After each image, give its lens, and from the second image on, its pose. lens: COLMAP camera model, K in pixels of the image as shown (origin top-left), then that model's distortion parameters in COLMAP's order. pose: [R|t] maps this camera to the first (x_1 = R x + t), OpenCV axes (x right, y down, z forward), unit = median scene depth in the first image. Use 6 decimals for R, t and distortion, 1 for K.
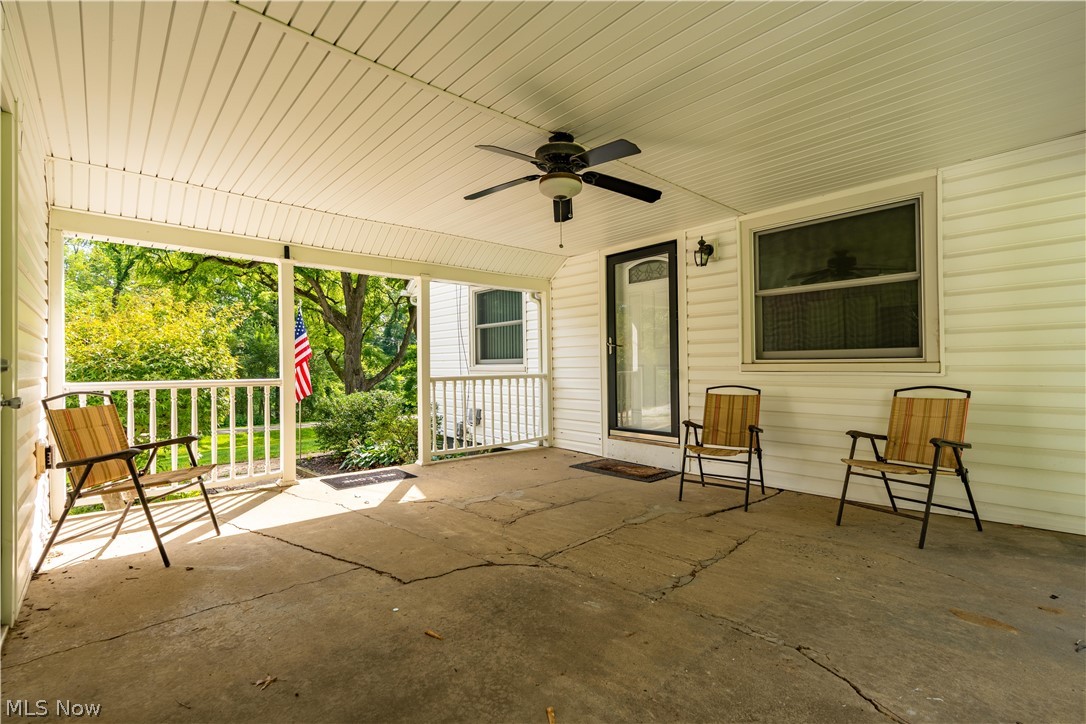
lens RADIAL K [[489.6, 0, 543.0], [0, 489.6, 362.0], [0, 0, 1]] dist [-0.003181, -0.000312]
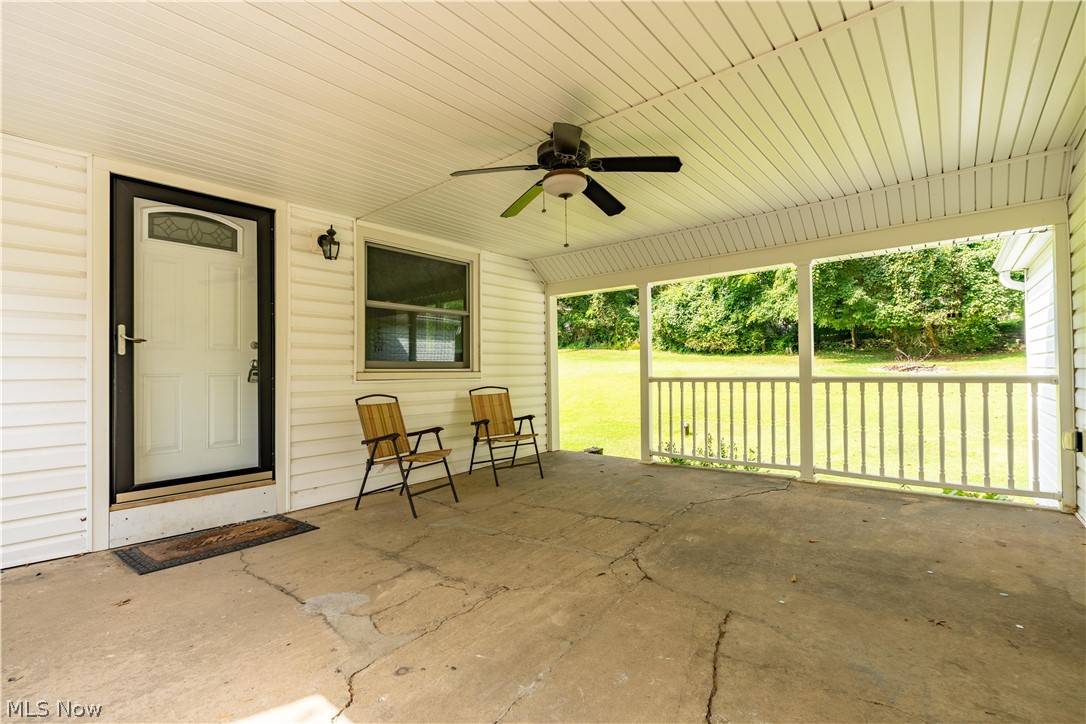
lens RADIAL K [[489.6, 0, 543.0], [0, 489.6, 362.0], [0, 0, 1]] dist [-0.003181, -0.000312]
pose [[-0.137566, 0.031744, 0.989984, -0.817485], [0.006606, 0.999493, -0.031131, 0.020965], [-0.990471, 0.002257, -0.137706, 1.058792]]
